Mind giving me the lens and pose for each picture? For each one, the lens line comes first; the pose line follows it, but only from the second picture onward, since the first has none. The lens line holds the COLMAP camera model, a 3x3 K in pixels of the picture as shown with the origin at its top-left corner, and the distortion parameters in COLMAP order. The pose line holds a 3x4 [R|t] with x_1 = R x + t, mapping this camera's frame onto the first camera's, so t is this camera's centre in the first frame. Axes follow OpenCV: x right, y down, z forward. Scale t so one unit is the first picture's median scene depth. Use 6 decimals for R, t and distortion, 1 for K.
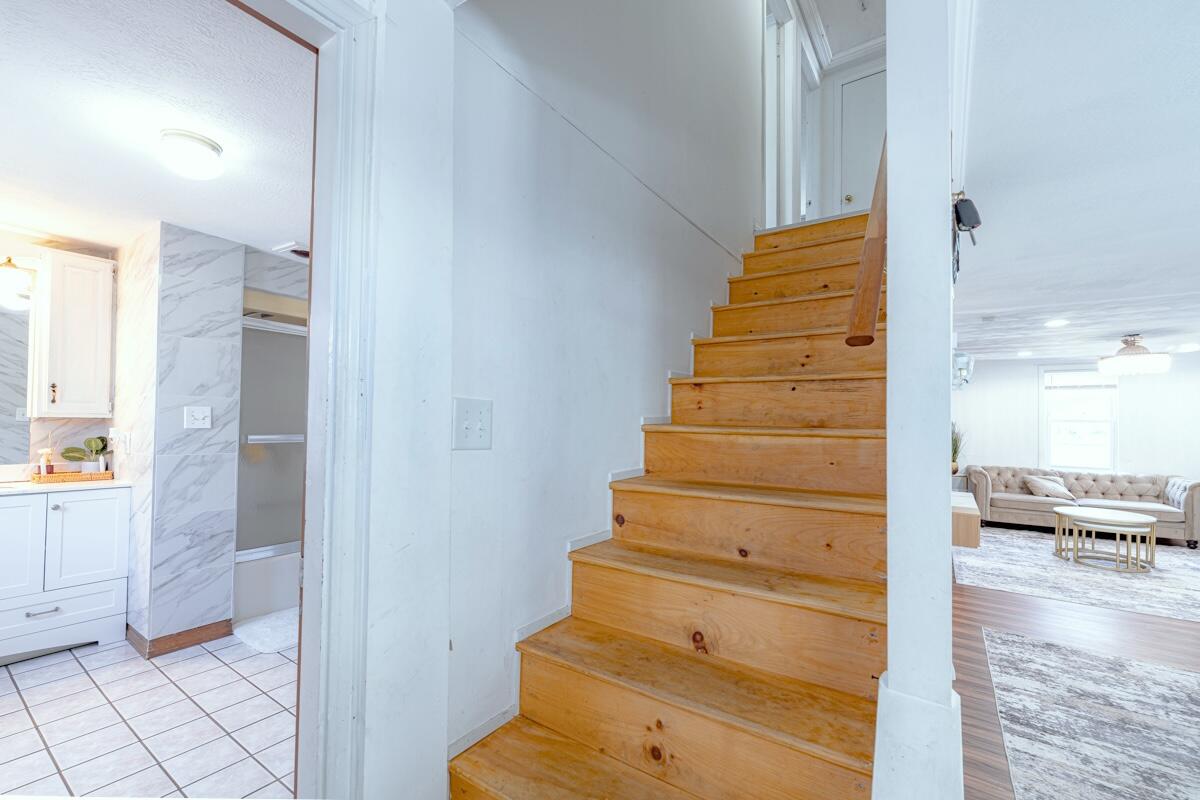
lens RADIAL K [[498.6, 0, 598.9], [0, 498.6, 413.3], [0, 0, 1]] dist [-0.001908, -0.000145]
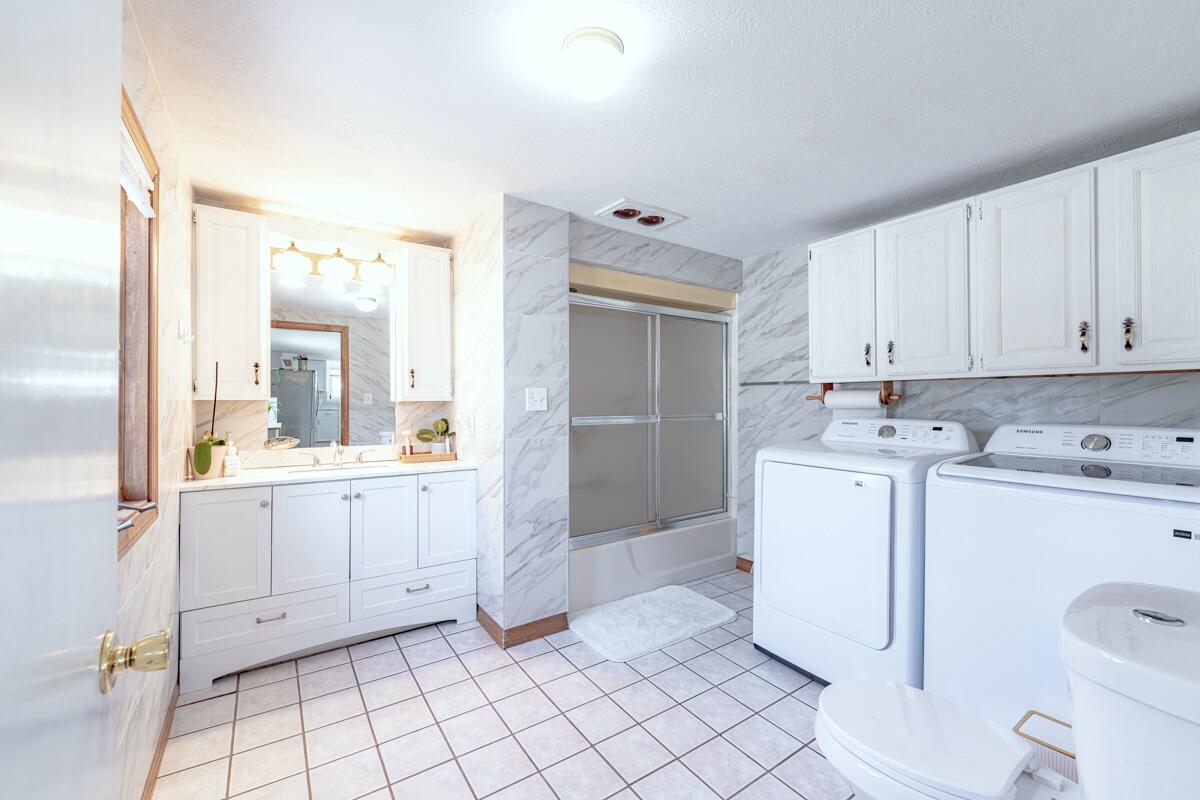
lens RADIAL K [[481.1, 0, 600.0], [0, 481.1, 400.0], [0, 0, 1]] dist [-0.004780, -0.000771]
pose [[0.932956, -0.014347, -0.359703, -0.361479], [0.020625, 0.999694, 0.013623, -0.000053], [0.359398, -0.020128, 0.932967, 0.188987]]
